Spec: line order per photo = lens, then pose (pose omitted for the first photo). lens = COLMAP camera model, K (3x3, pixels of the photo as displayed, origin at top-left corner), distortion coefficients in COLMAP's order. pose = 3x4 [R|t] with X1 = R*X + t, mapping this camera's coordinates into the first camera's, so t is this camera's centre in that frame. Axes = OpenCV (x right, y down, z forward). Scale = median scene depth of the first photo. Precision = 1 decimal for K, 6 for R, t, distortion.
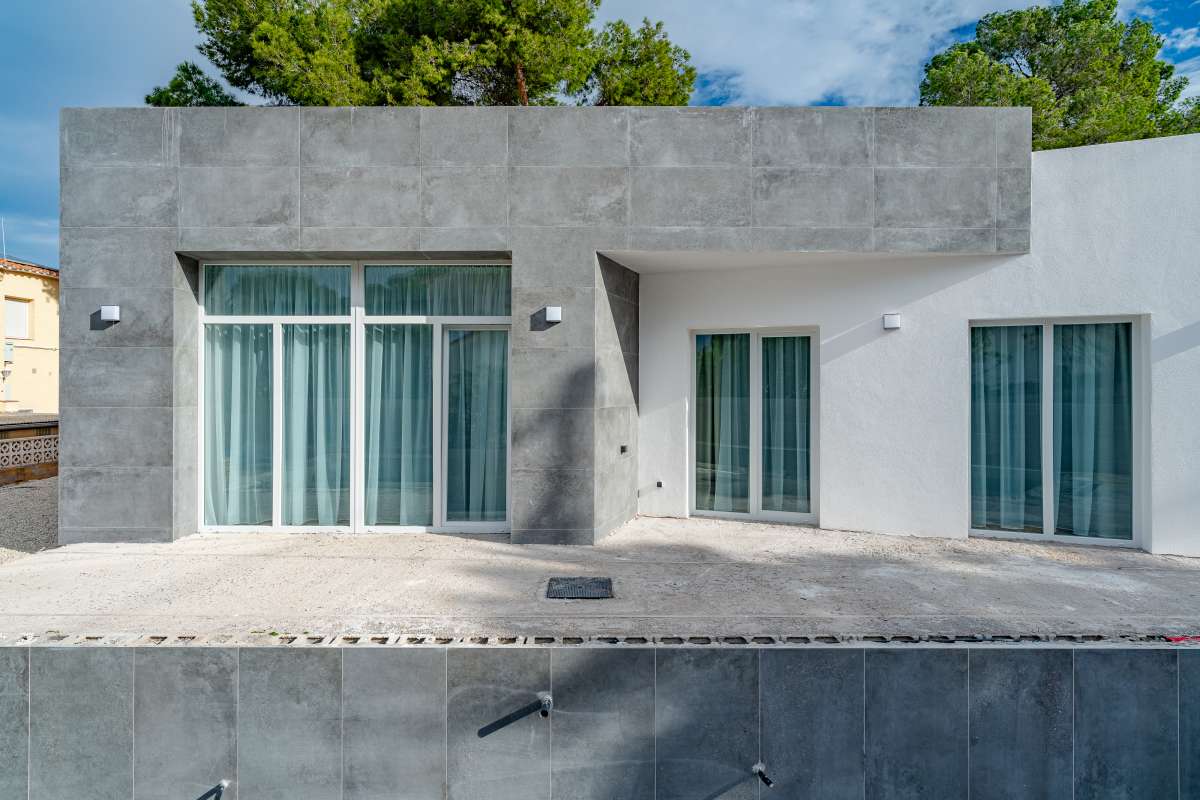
lens RADIAL K [[645.1, 0, 600.3], [0, 645.1, 388.4], [0, 0, 1]] dist [-0.008497, 0.000454]
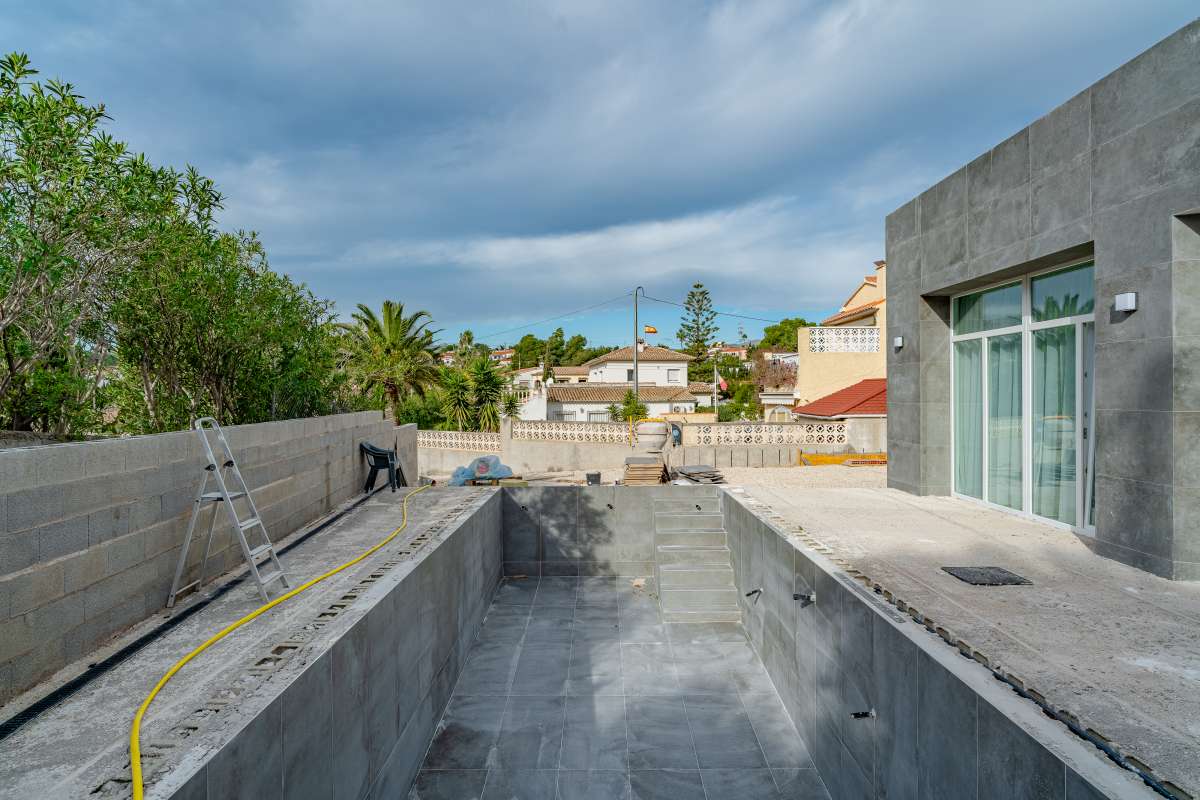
lens RADIAL K [[645.1, 0, 600.6], [0, 645.1, 400.2], [0, 0, 1]] dist [-0.008497, 0.000454]
pose [[-0.002607, 0.007881, -0.999966, 0.792322], [0.005074, 0.999956, 0.007867, 0.007237], [0.999984, -0.005054, -0.002646, 0.287082]]
